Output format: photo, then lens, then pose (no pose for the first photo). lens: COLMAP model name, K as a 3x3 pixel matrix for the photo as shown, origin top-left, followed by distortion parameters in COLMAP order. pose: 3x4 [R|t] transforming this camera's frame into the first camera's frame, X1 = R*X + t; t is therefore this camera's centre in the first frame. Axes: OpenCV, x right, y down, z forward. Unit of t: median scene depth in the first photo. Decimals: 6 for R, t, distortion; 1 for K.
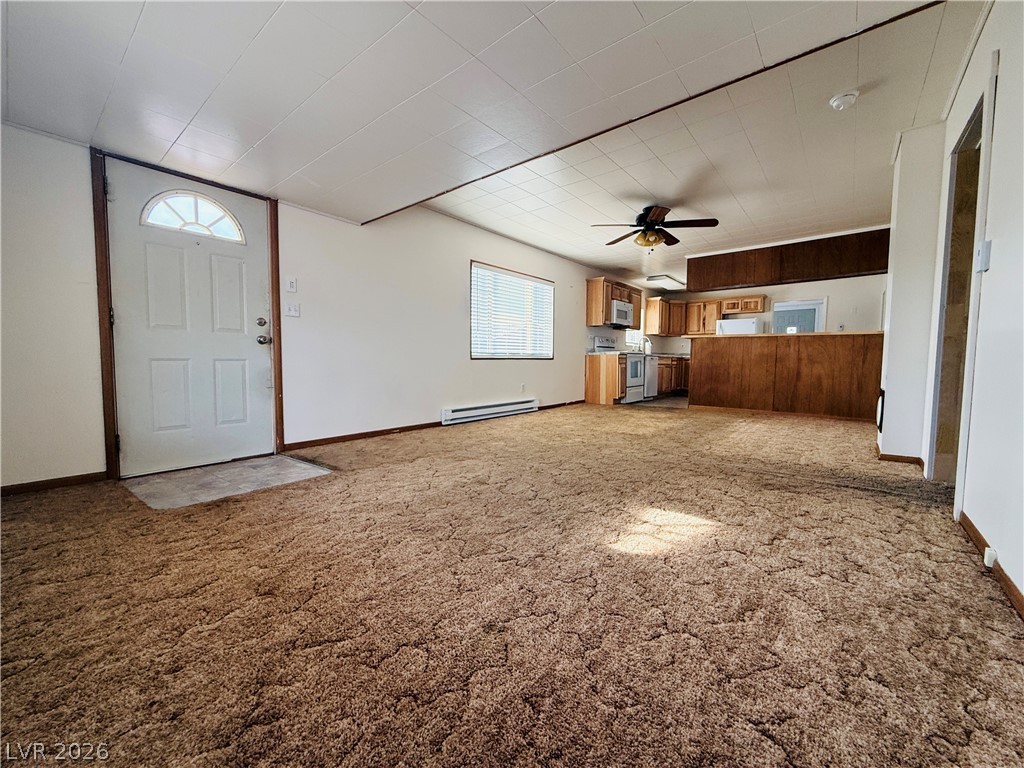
lens RADIAL K [[408.5, 0, 509.1], [0, 408.5, 386.8], [0, 0, 1]] dist [-0.000111, -0.000448]
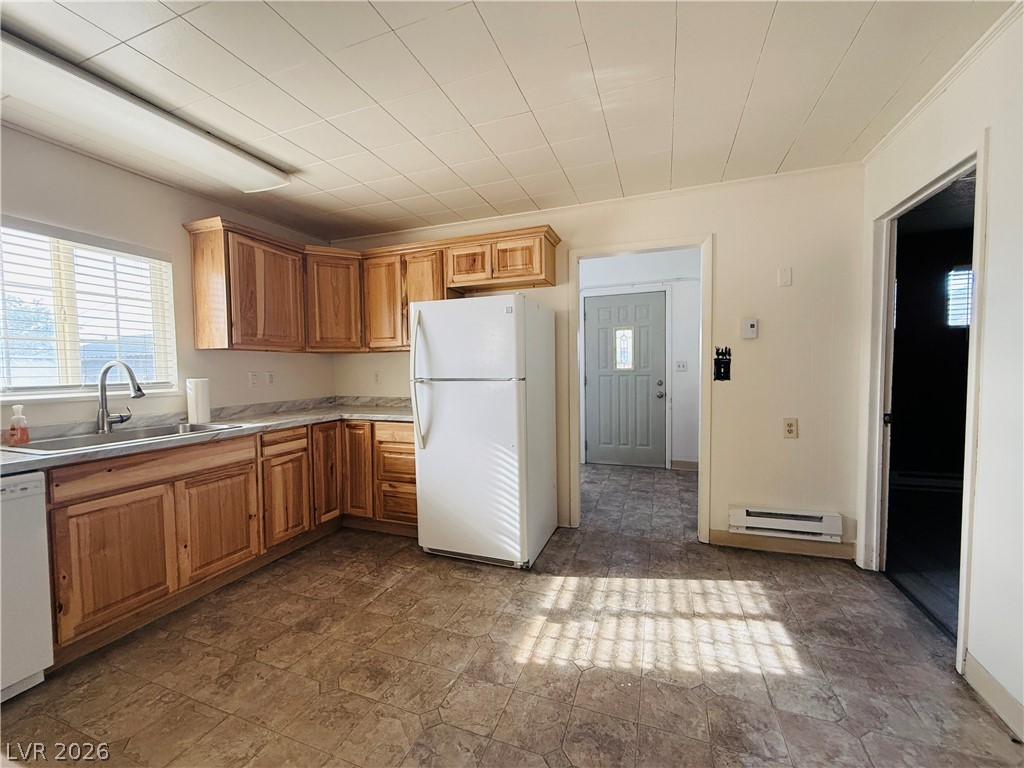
lens RADIAL K [[408.5, 0, 510.3], [0, 408.5, 385.3], [0, 0, 1]] dist [-0.000111, -0.000448]
pose [[0.946647, -0.034819, 0.320386, 0.466794], [0.040130, 0.999145, -0.009986, -0.093238], [-0.319764, 0.022310, 0.947234, 0.673380]]
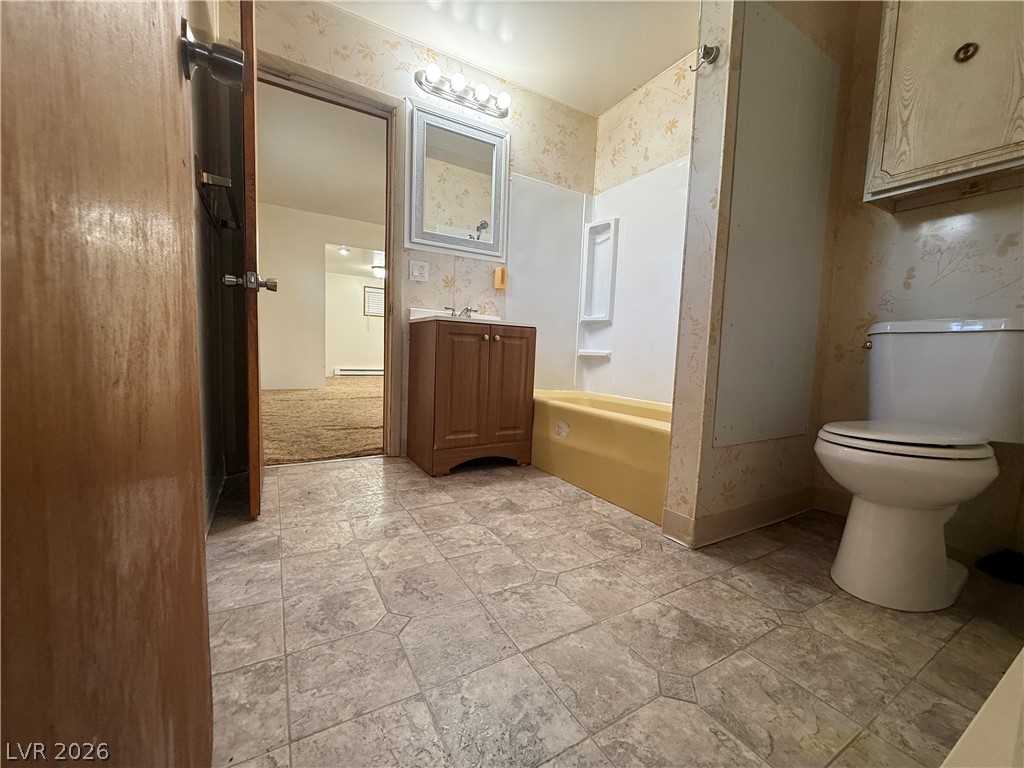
lens RADIAL K [[408.5, 0, 511.0], [0, 408.5, 391.7], [0, 0, 1]] dist [-0.000111, -0.000448]
pose [[-0.934618, -0.081415, 0.346209, 0.380829], [-0.033094, 0.989131, 0.143265, -0.046028], [-0.354110, 0.122441, -0.927154, 0.955859]]
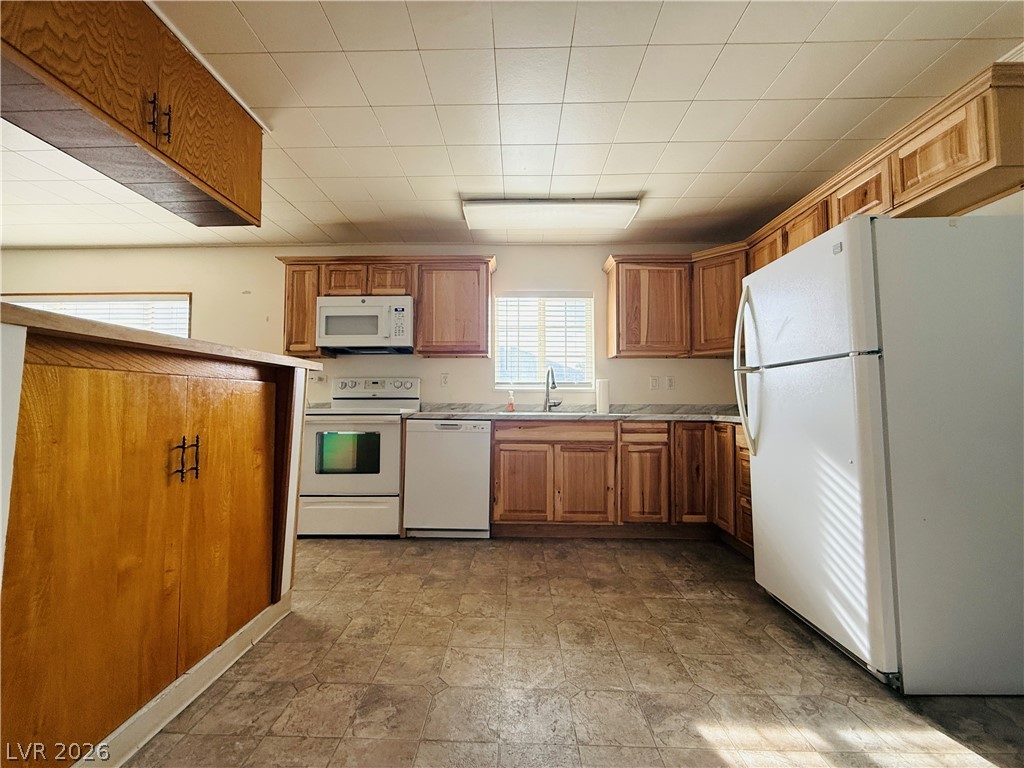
lens RADIAL K [[408.5, 0, 510.6], [0, 408.5, 384.6], [0, 0, 1]] dist [-0.000111, -0.000448]
pose [[0.620304, -0.043454, -0.783157, 0.598769], [-0.045671, 0.994769, -0.091369, -0.065604], [0.783031, 0.092443, 0.615075, 0.714545]]
